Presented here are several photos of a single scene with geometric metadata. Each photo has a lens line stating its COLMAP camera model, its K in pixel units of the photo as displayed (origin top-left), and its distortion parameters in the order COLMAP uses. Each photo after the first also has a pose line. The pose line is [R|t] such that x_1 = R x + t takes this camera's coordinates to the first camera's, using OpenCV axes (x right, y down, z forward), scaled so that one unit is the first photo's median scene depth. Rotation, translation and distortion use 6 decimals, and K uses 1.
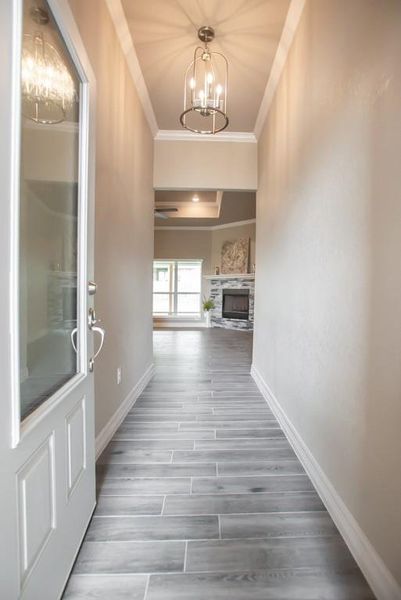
lens RADIAL K [[313.0, 0, 201.5], [0, 313.0, 303.0], [0, 0, 1]] dist [-0.027394, 0.000547]
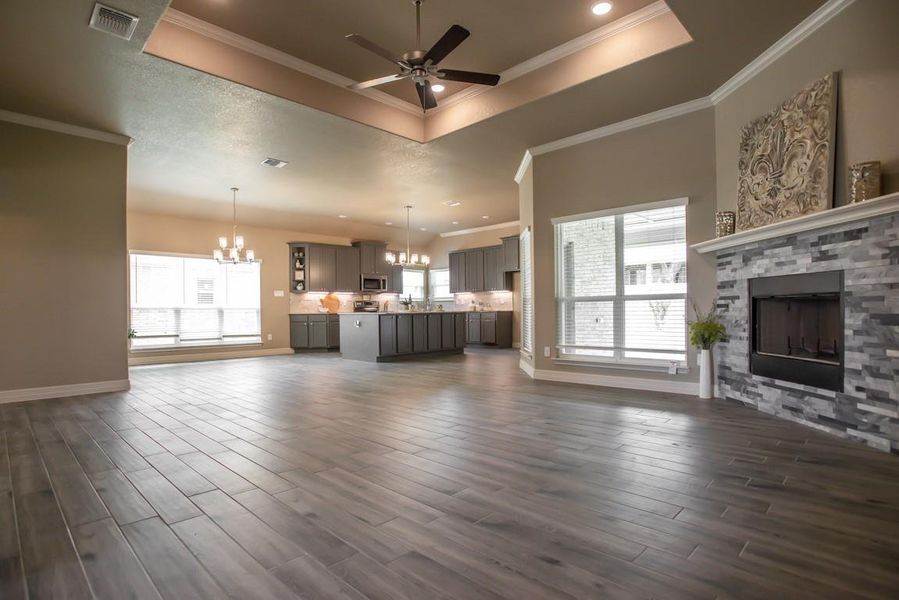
lens RADIAL K [[457.7, 0, 447.9], [0, 457.7, 309.1], [0, 0, 1]] dist [-0.024584, 0.001489]
pose [[0.734734, -0.020748, -0.678038, 0.151141], [0.002231, 0.999601, -0.028170, -0.003669], [0.678351, 0.019185, 0.734487, 0.476234]]
